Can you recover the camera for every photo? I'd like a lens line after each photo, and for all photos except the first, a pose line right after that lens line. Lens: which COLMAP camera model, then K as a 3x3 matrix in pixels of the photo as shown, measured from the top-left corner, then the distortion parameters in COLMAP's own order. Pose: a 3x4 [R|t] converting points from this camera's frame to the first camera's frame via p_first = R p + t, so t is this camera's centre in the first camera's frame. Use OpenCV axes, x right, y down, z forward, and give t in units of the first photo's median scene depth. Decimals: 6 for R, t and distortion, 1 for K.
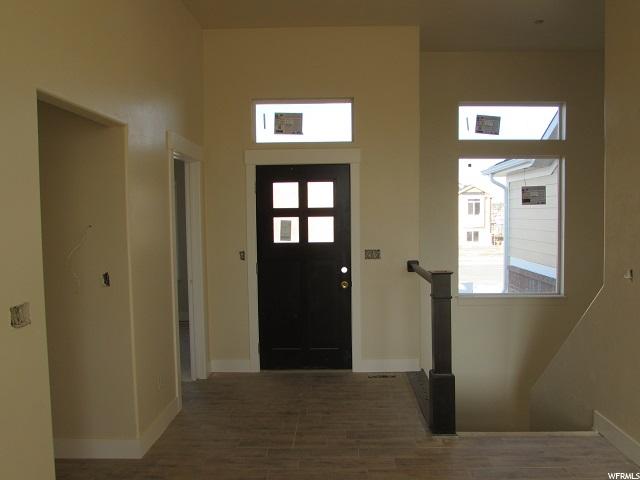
lens RADIAL K [[580.6, 0, 320.0], [0, 580.6, 240.0], [0, 0, 1]] dist [-0.036082, 0.006080]
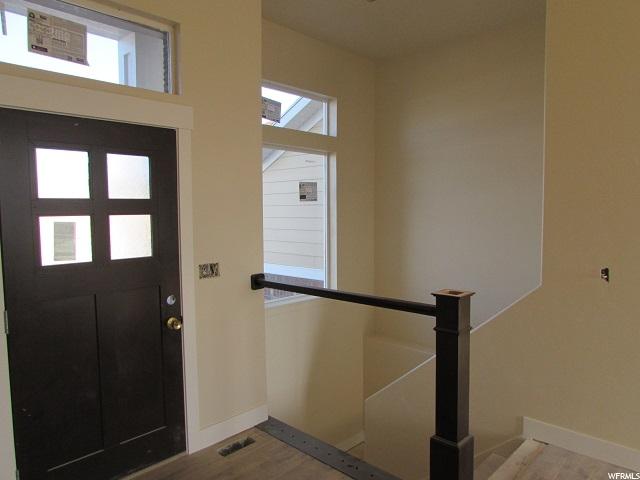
lens RADIAL K [[465.2, 0, 320.0], [0, 465.2, 240.0], [0, 0, 1]] dist [-0.008733, 0.007064]
pose [[0.652000, -0.043335, 0.756979, -0.228975], [0.030511, 0.999056, 0.030914, -0.023241], [-0.757605, 0.002941, 0.652707, 0.548768]]
